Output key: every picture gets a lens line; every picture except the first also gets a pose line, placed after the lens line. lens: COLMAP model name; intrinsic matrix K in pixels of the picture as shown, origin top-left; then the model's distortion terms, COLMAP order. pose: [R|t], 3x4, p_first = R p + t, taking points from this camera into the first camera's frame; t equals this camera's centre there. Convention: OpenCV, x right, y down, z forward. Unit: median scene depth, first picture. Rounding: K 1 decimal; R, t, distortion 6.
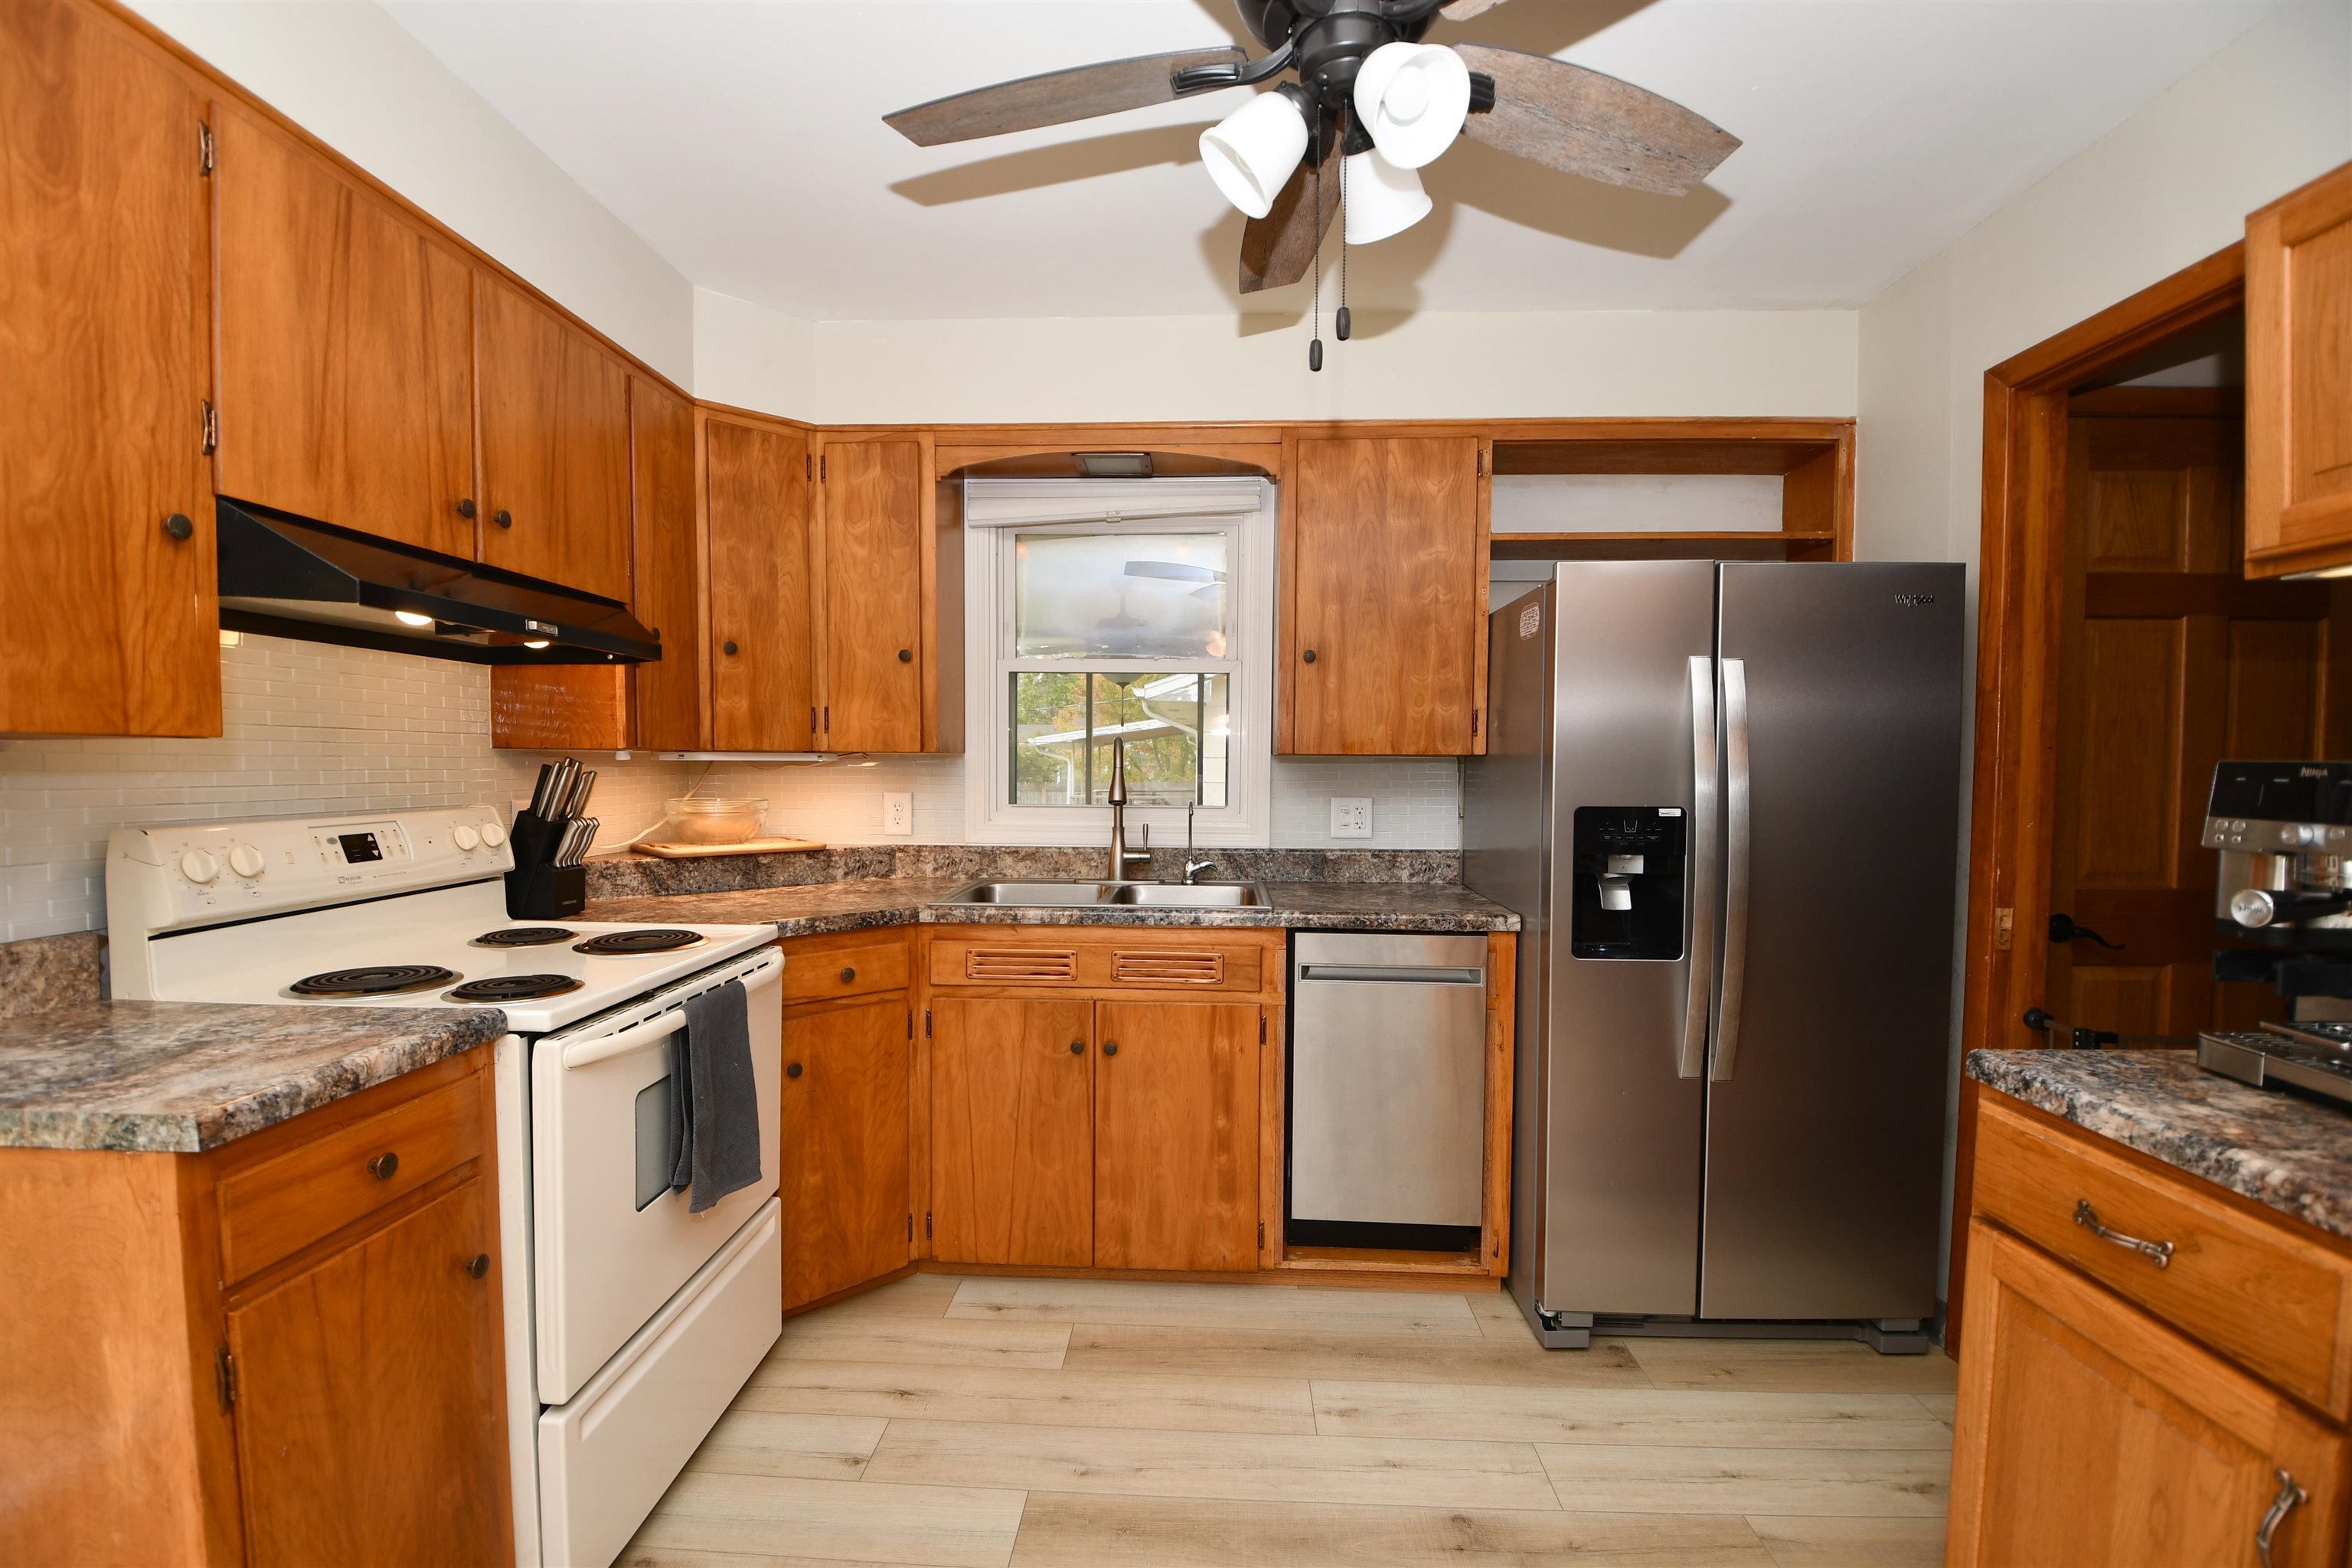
lens RADIAL K [[1028.0, 0, 1173.5], [0, 1028.0, 812.8], [0, 0, 1]] dist [0.022802, -0.031539]
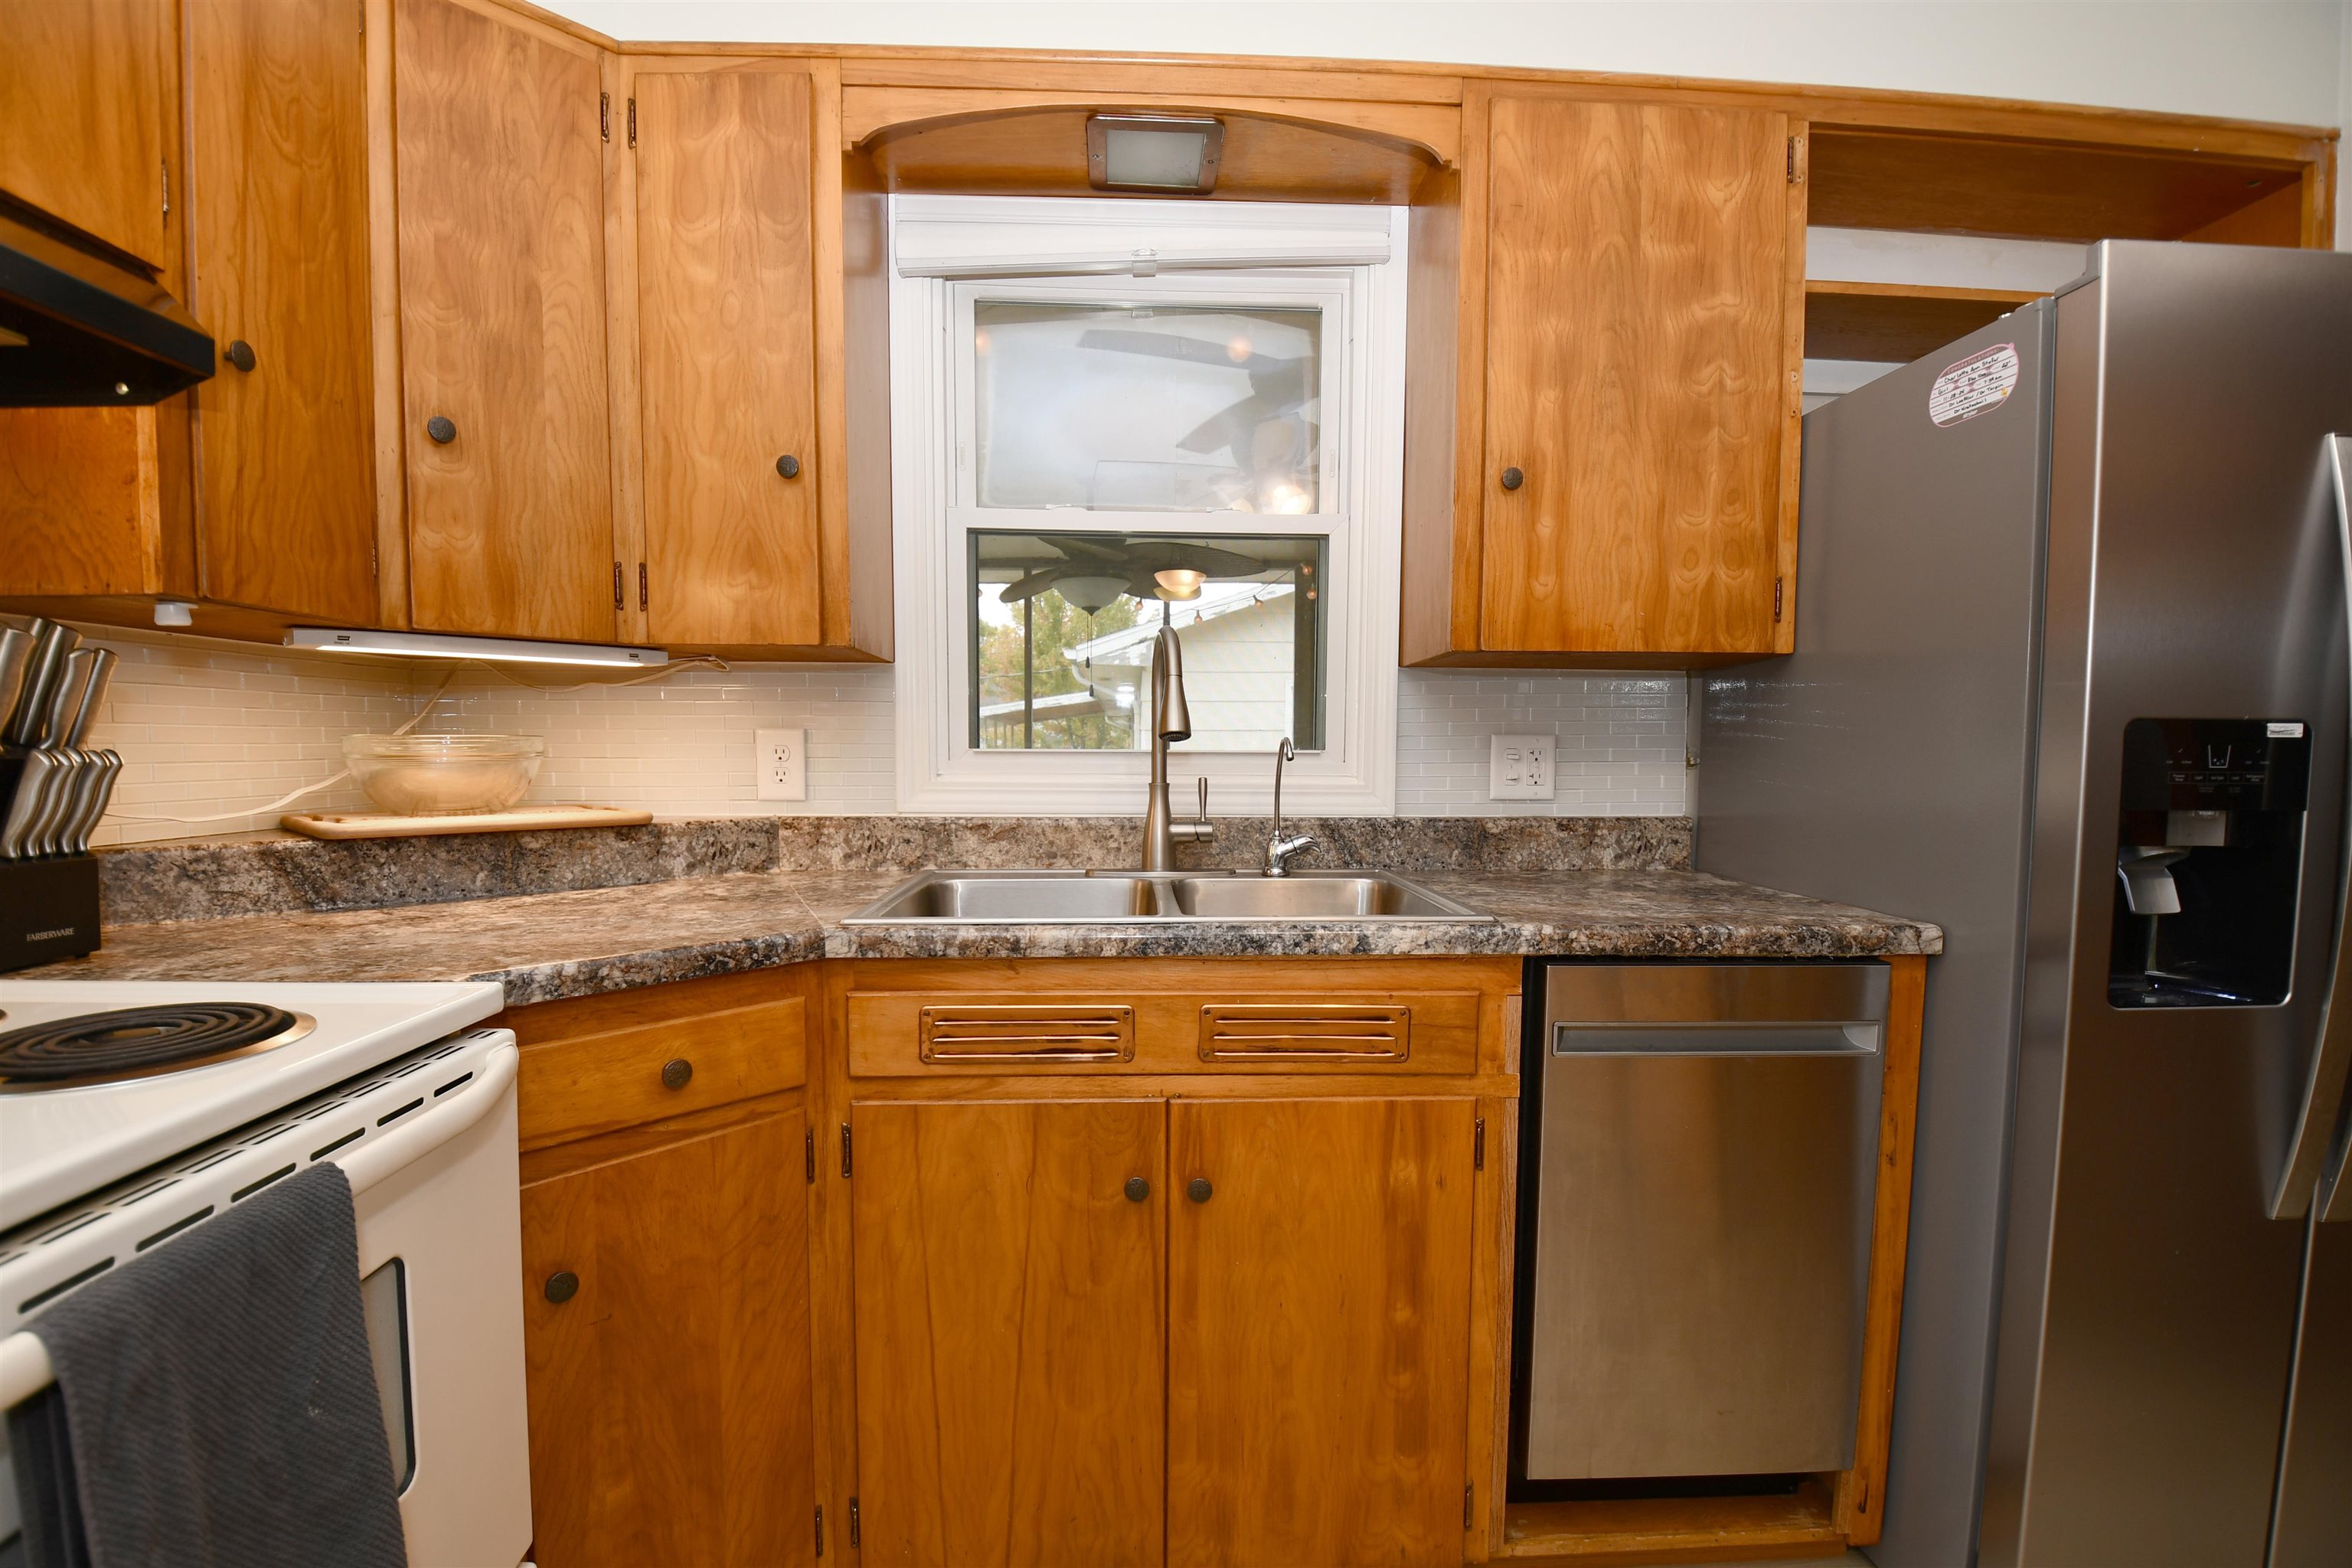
lens RADIAL K [[1058.2, 0, 1177.7], [0, 1058.2, 827.1], [0, 0, 1]] dist [0.001577, -0.018046]
pose [[0.995694, -0.009003, 0.092258, -0.120132], [0.006627, 0.999639, 0.026025, 0.028457], [-0.092459, -0.025301, 0.995395, 0.461351]]
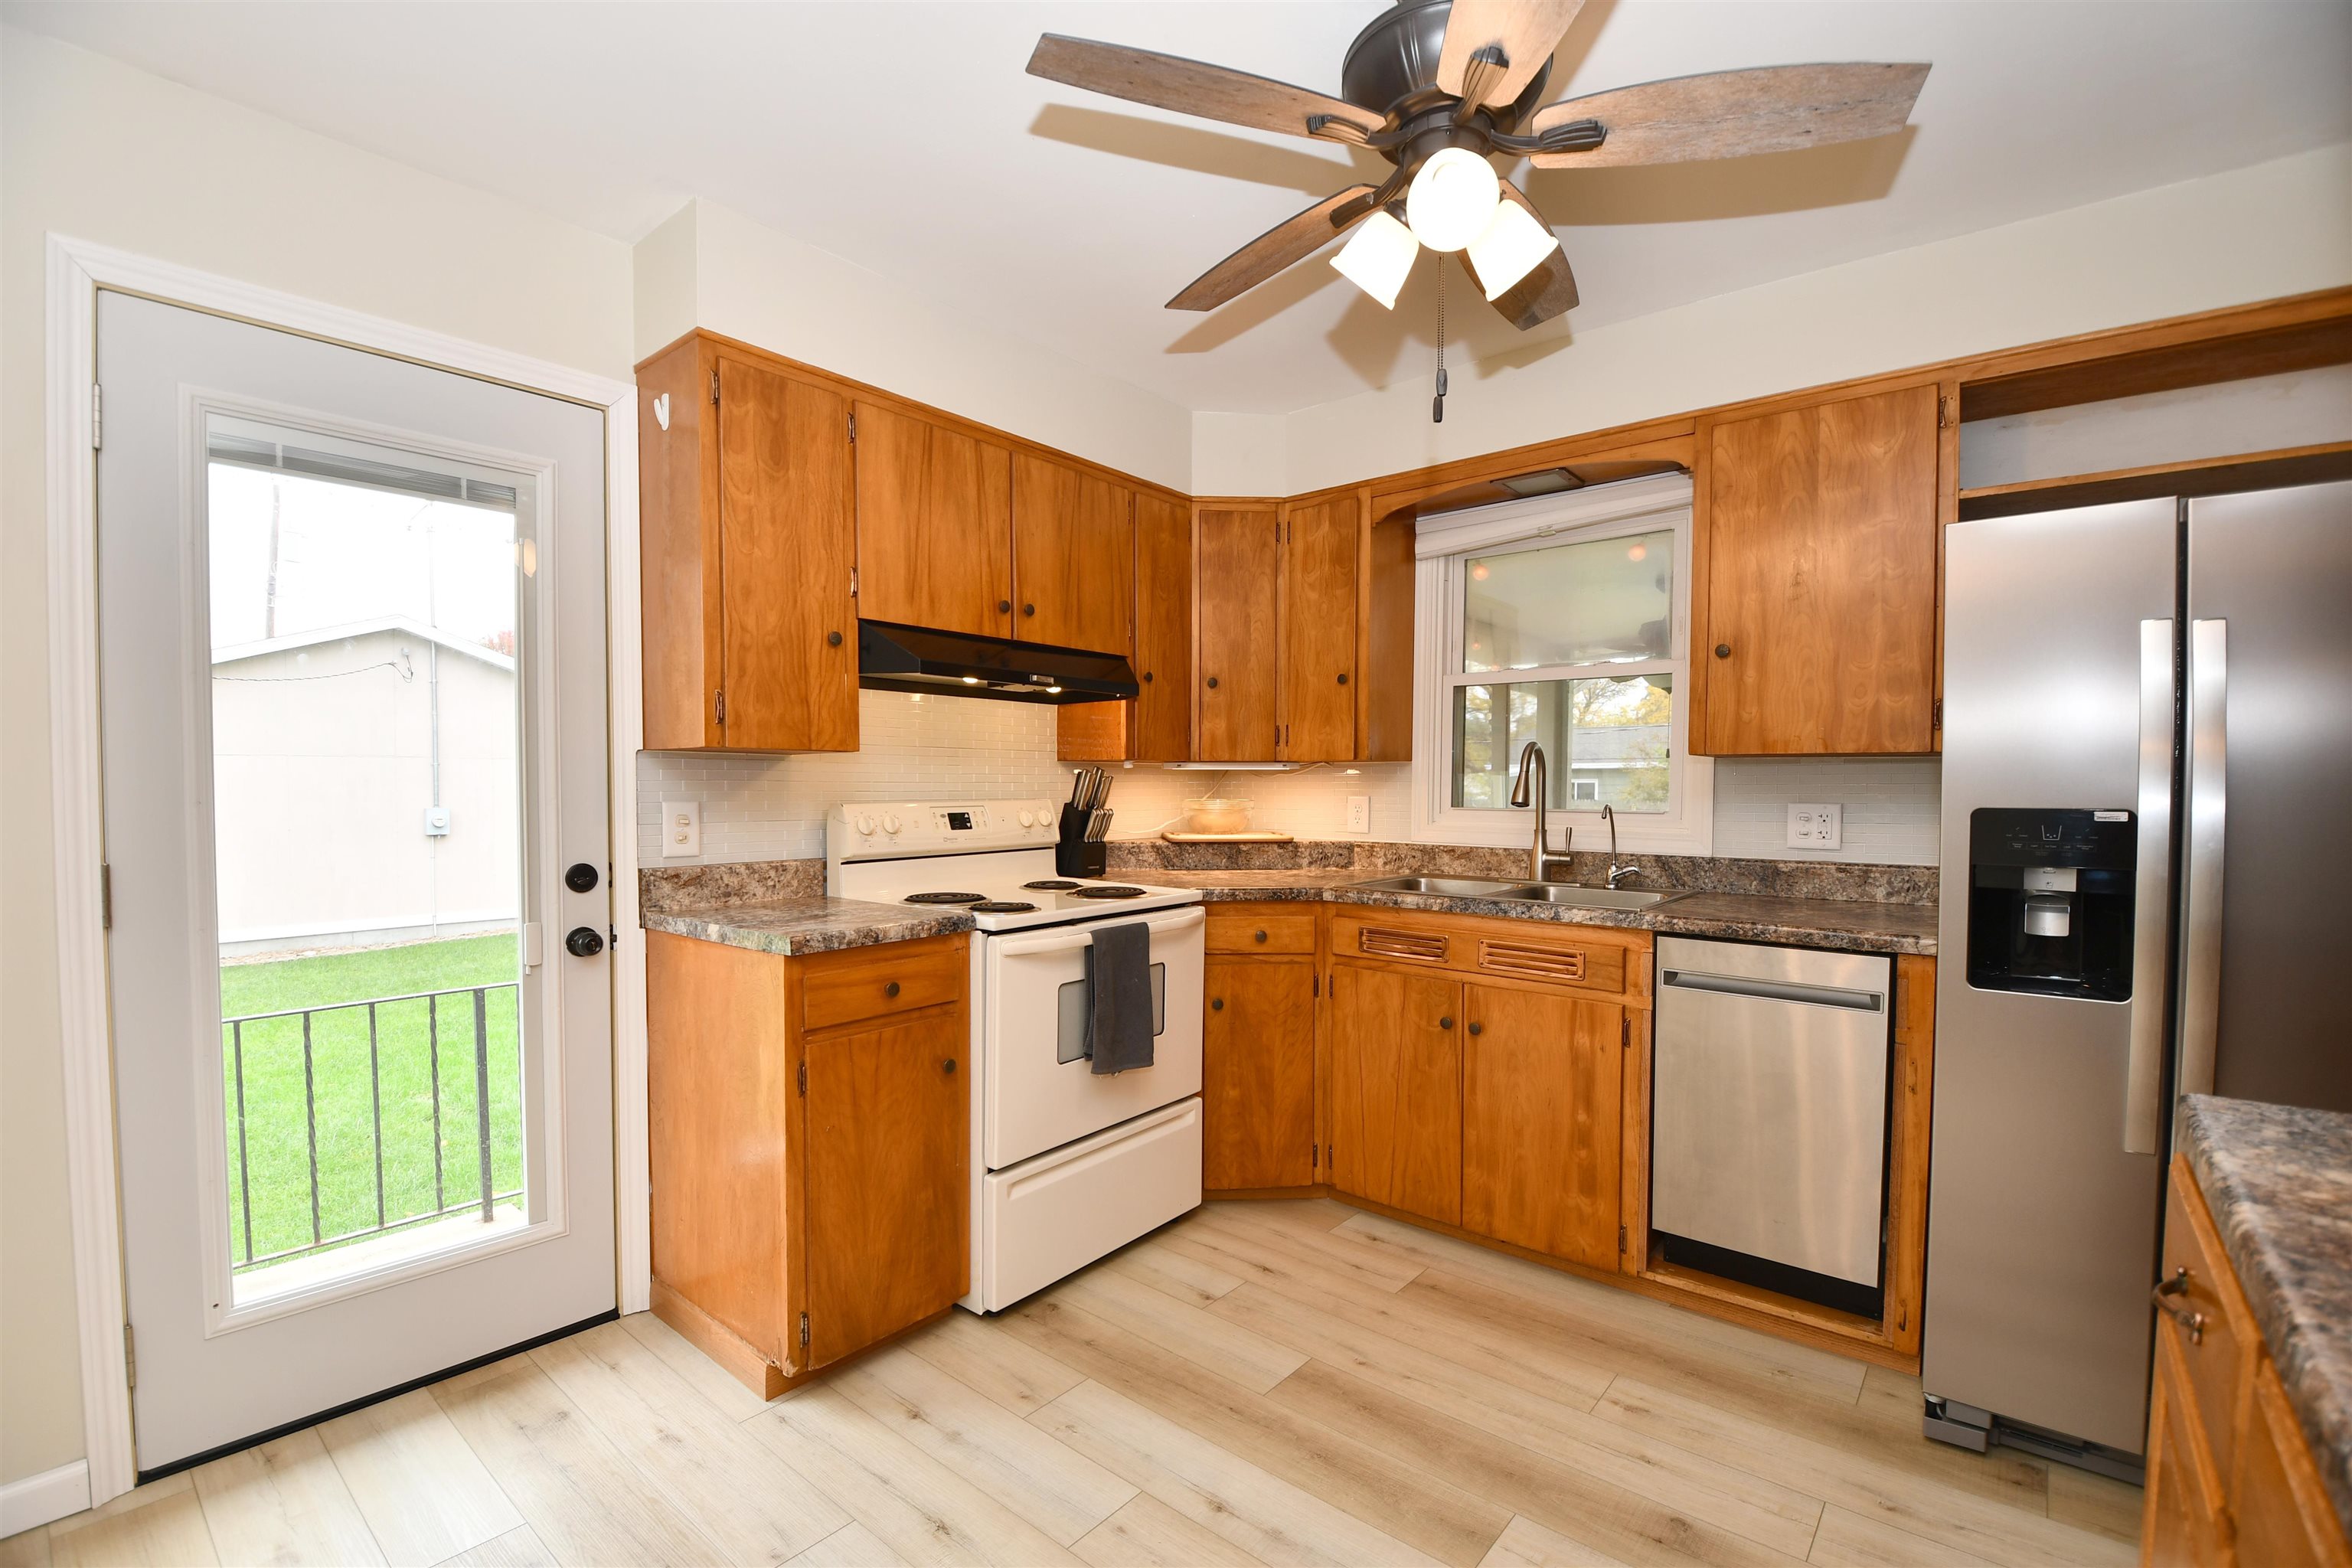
lens RADIAL K [[1023.3, 0, 1172.4], [0, 1023.3, 818.1], [0, 0, 1]] dist [0.019286, -0.032041]
pose [[0.794039, 0.017646, -0.607611, 0.335850], [-0.026629, 0.999629, -0.005769, 0.021893], [0.607284, 0.020761, 0.794214, -0.057826]]
